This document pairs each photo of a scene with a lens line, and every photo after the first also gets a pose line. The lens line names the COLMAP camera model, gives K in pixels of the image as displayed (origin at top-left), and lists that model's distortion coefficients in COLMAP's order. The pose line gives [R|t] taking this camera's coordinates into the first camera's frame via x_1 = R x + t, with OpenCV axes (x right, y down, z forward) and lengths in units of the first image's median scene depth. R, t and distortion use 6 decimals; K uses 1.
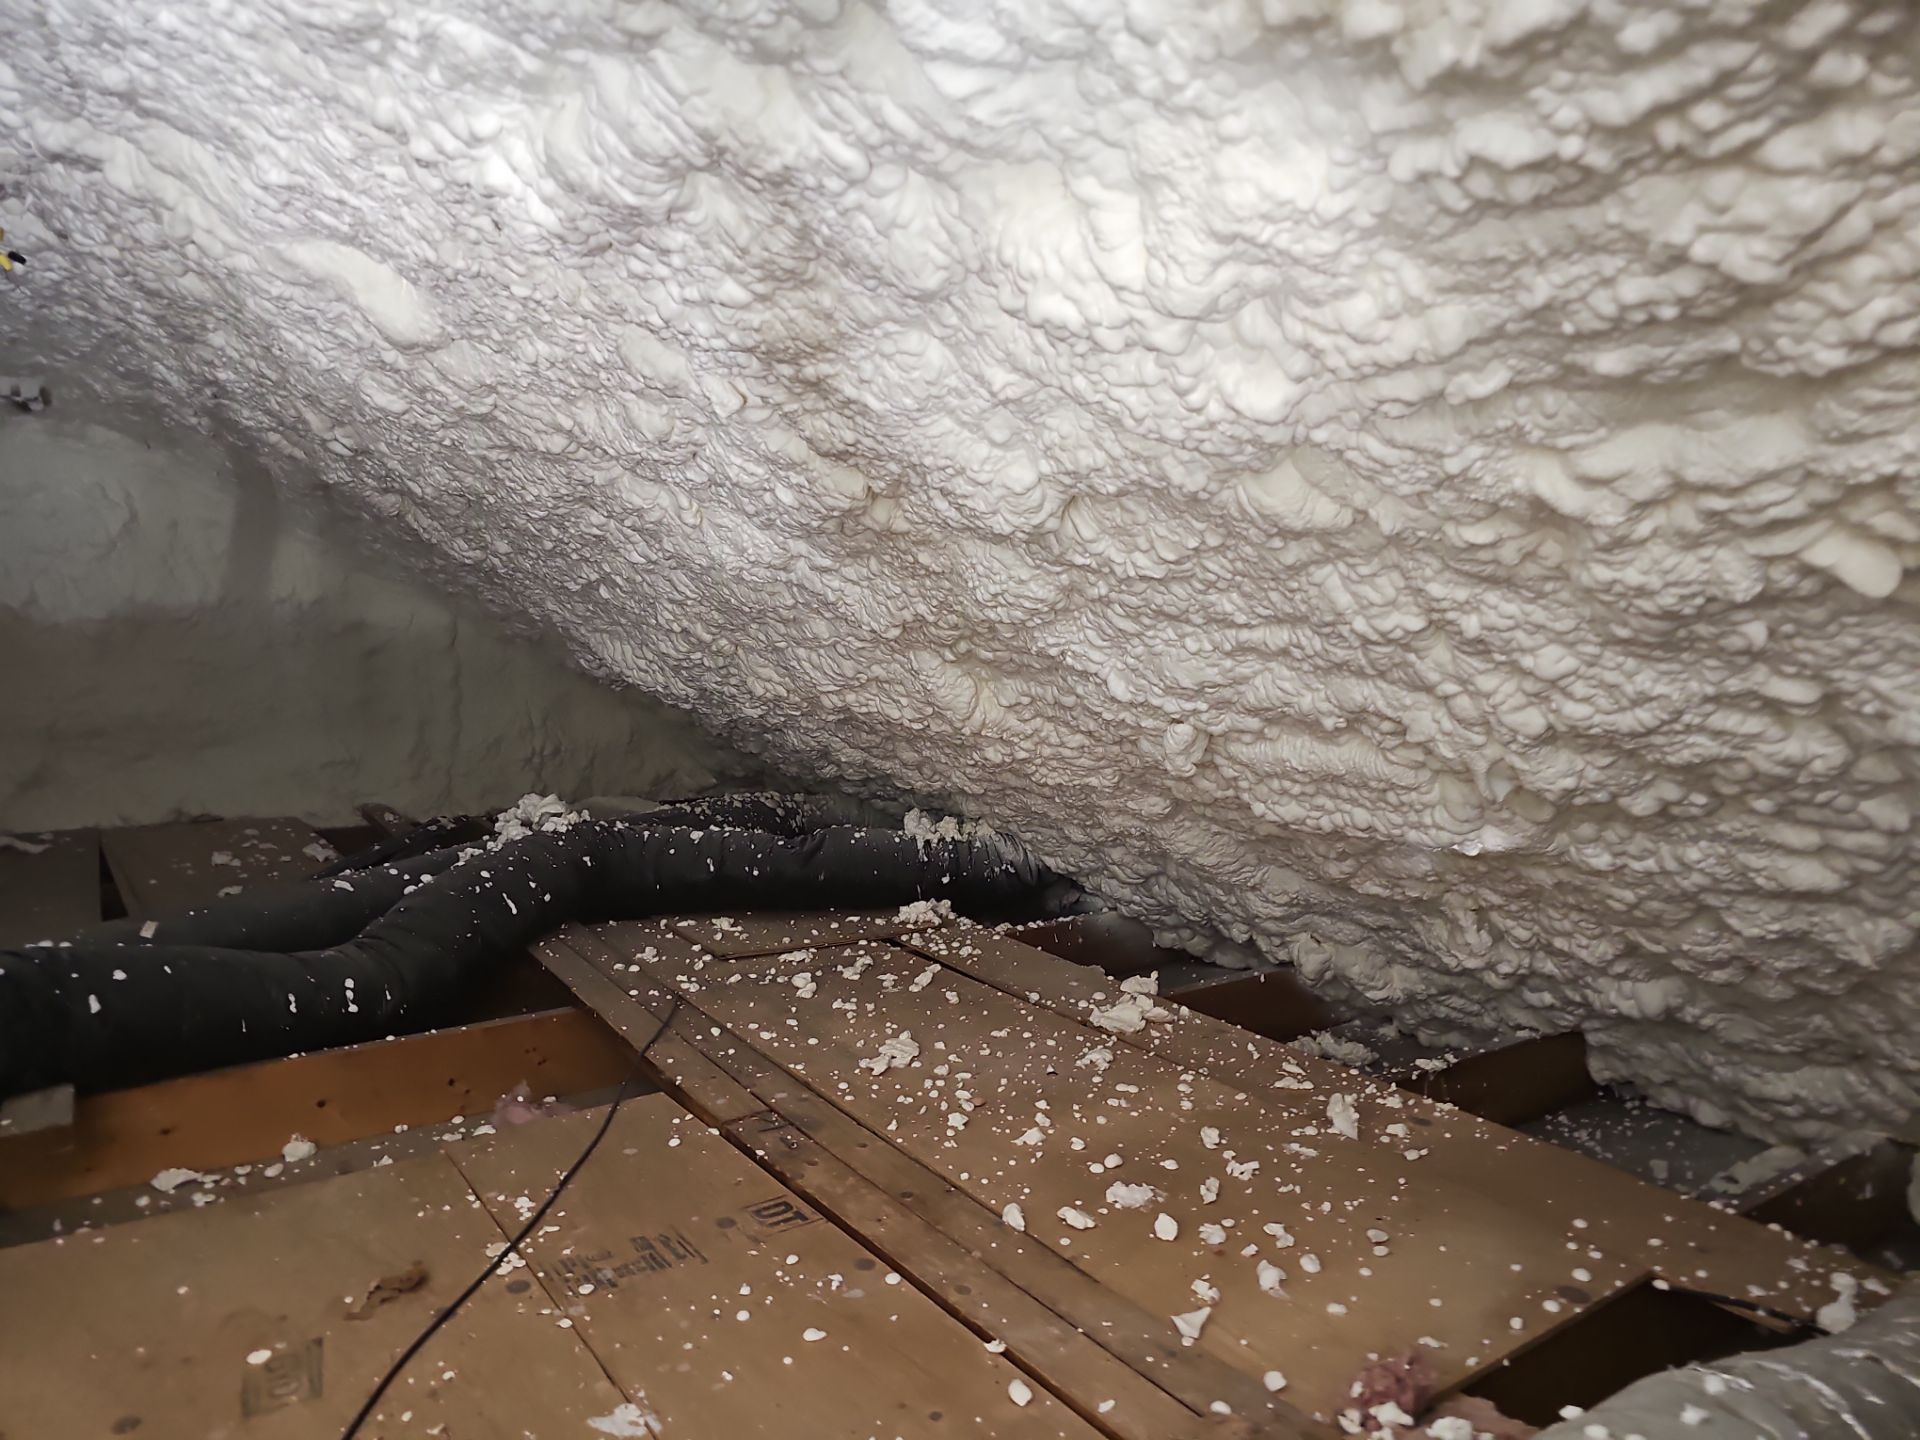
lens RADIAL K [[1285.8, 0, 963.1], [0, 1285.8, 738.0], [0, 0, 1]] dist [0.065575, -0.053910]
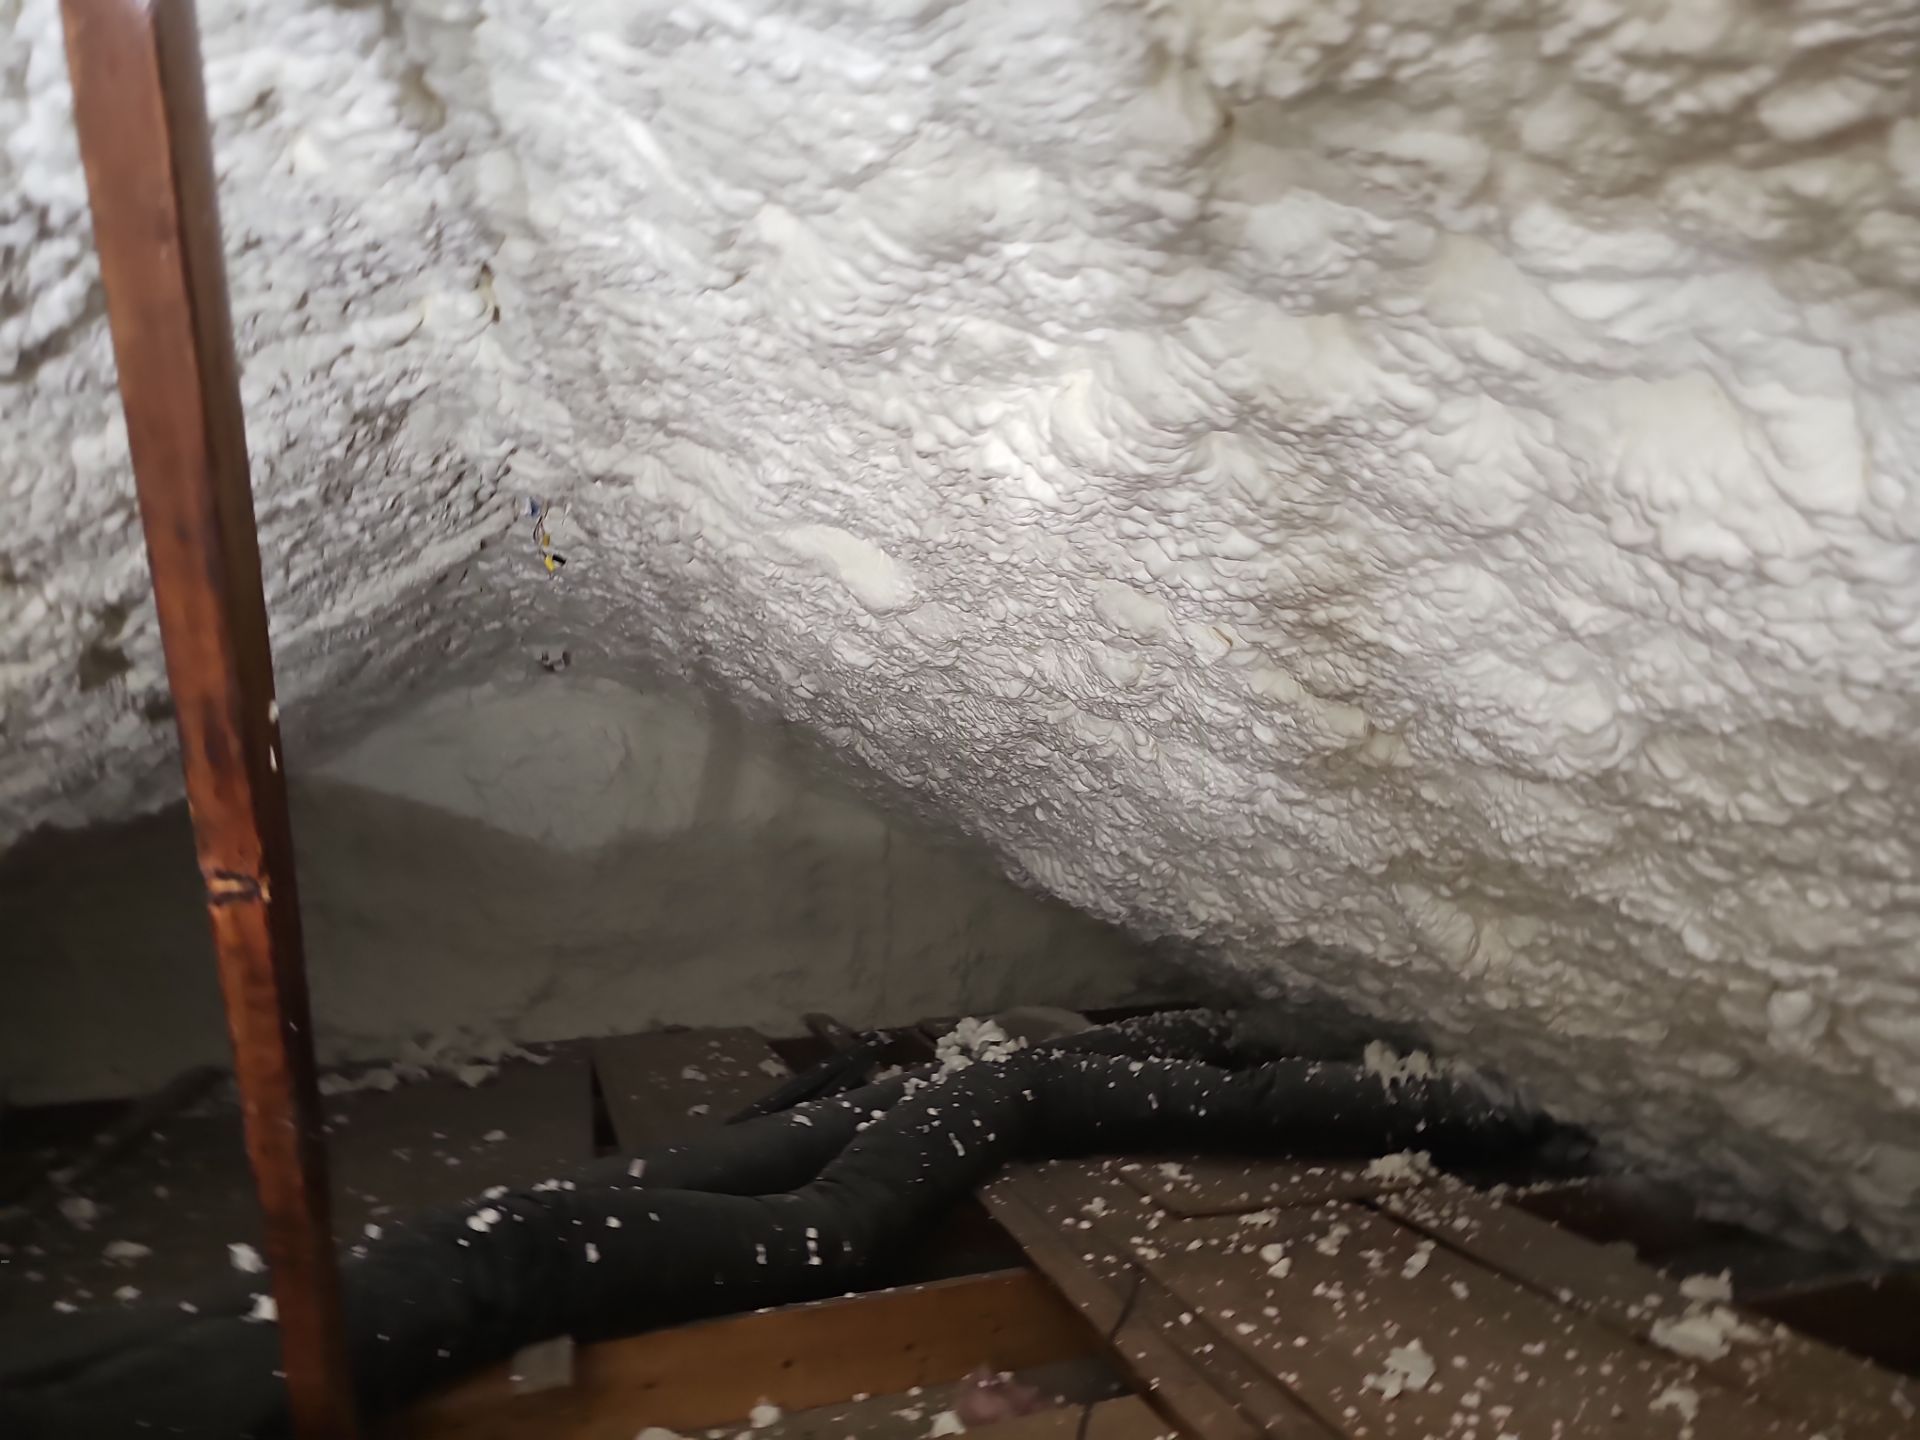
lens RADIAL K [[1297.9, 0, 962.6], [0, 1297.9, 730.7], [0, 0, 1]] dist [0.111469, -0.131631]
pose [[0.953038, -0.054745, -0.297862, -0.057991], [0.009664, 0.988523, -0.150763, -0.046464], [0.302696, 0.140805, 0.942629, 0.055540]]
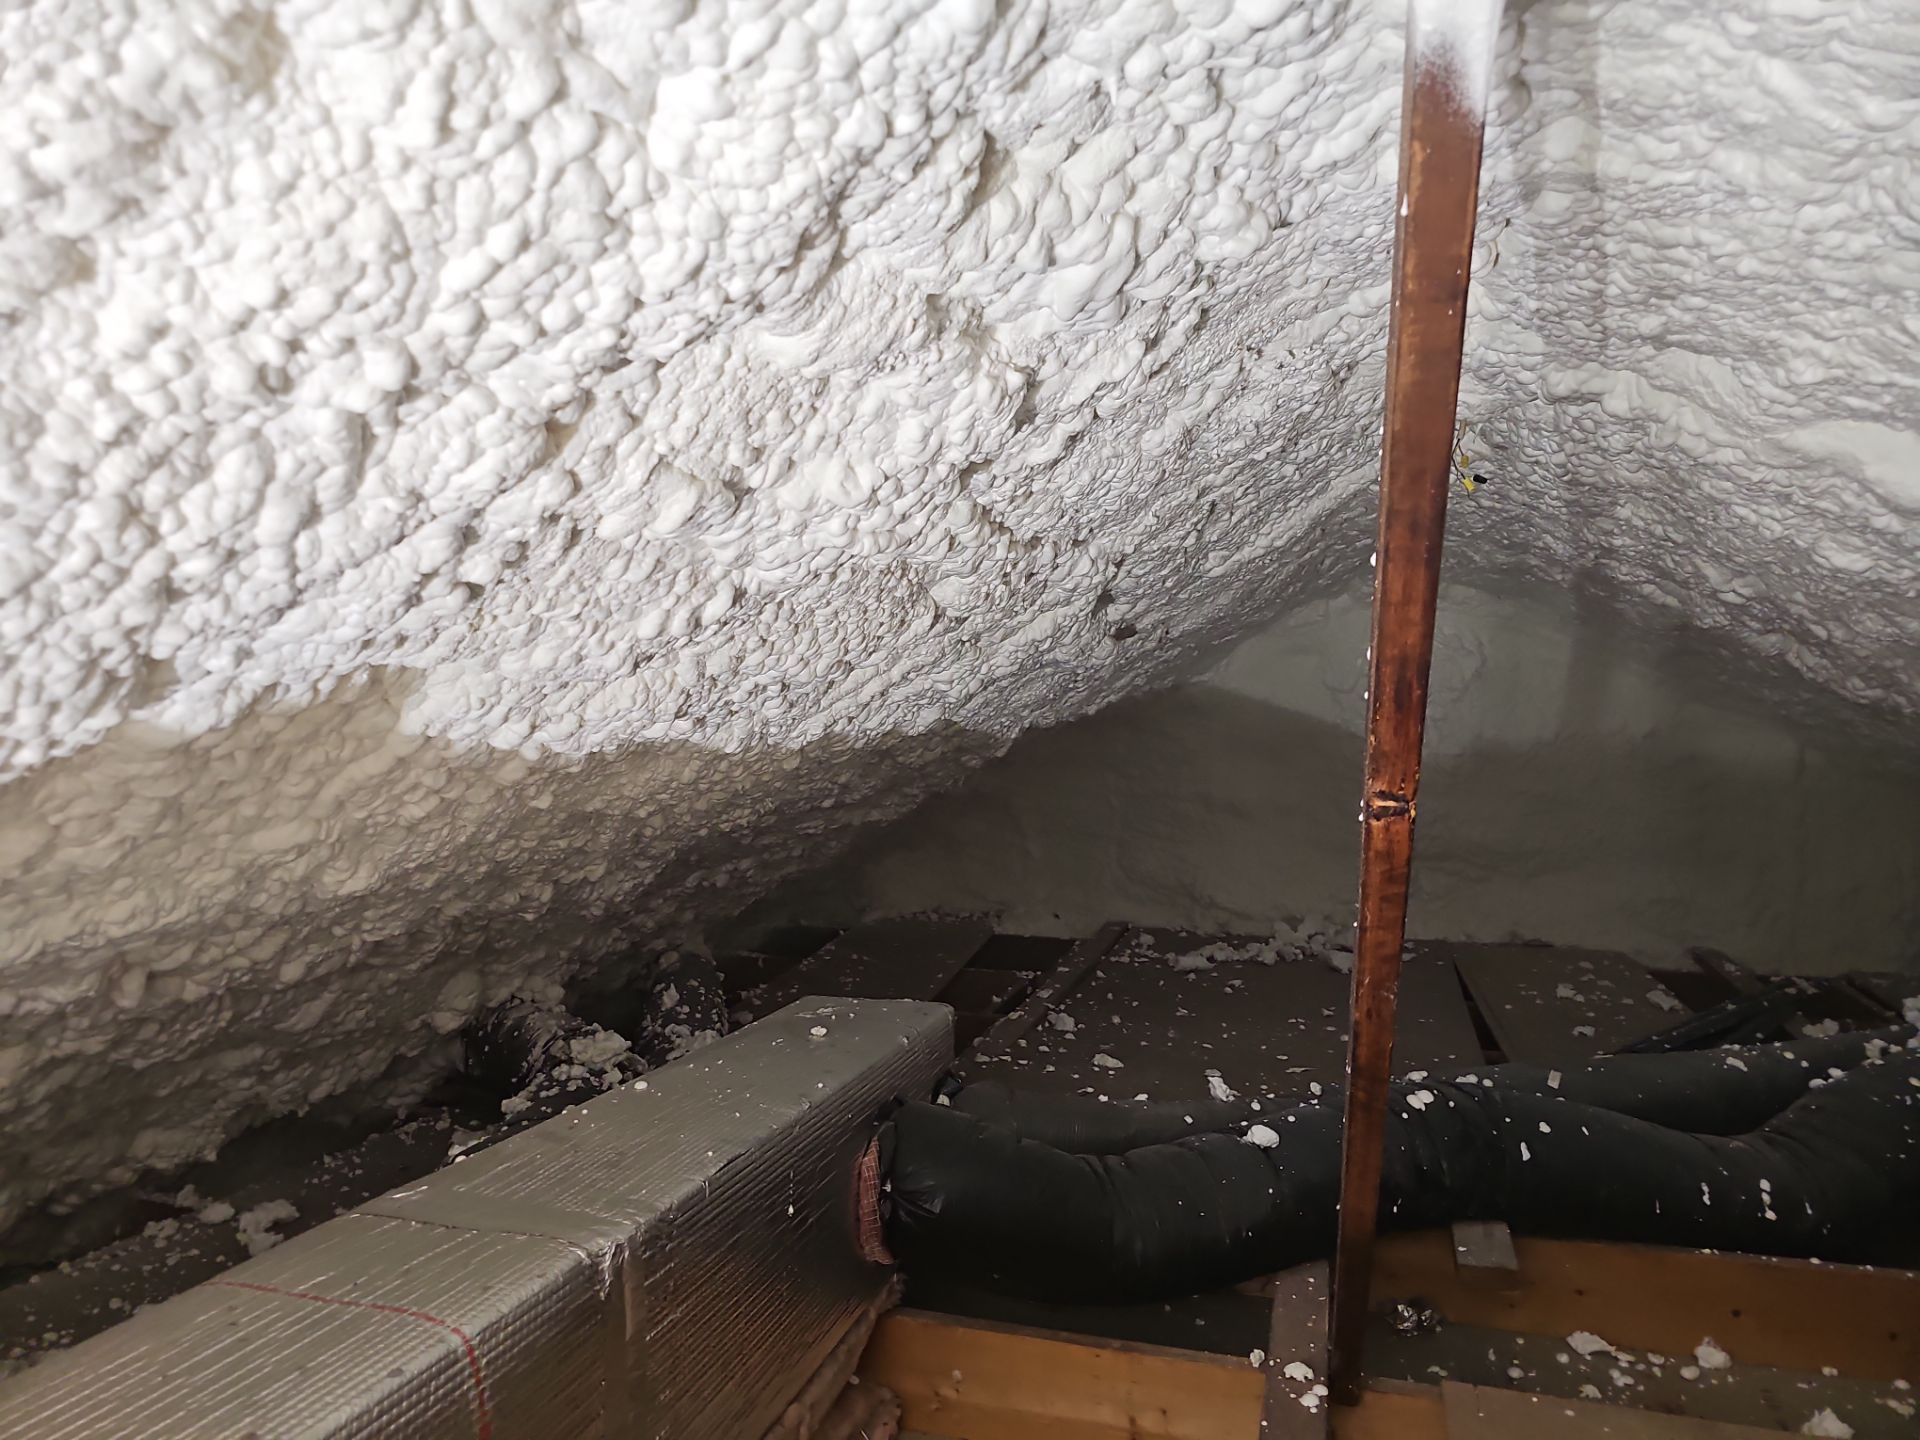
lens RADIAL K [[1274.4, 0, 938.1], [0, 1274.4, 721.9], [0, 0, 1]] dist [0.059264, -0.045273]
pose [[0.598646, -0.015735, -0.800859, -0.107102], [-0.061832, 0.995916, -0.065787, -0.051703], [0.798624, 0.088901, 0.595229, -0.046386]]
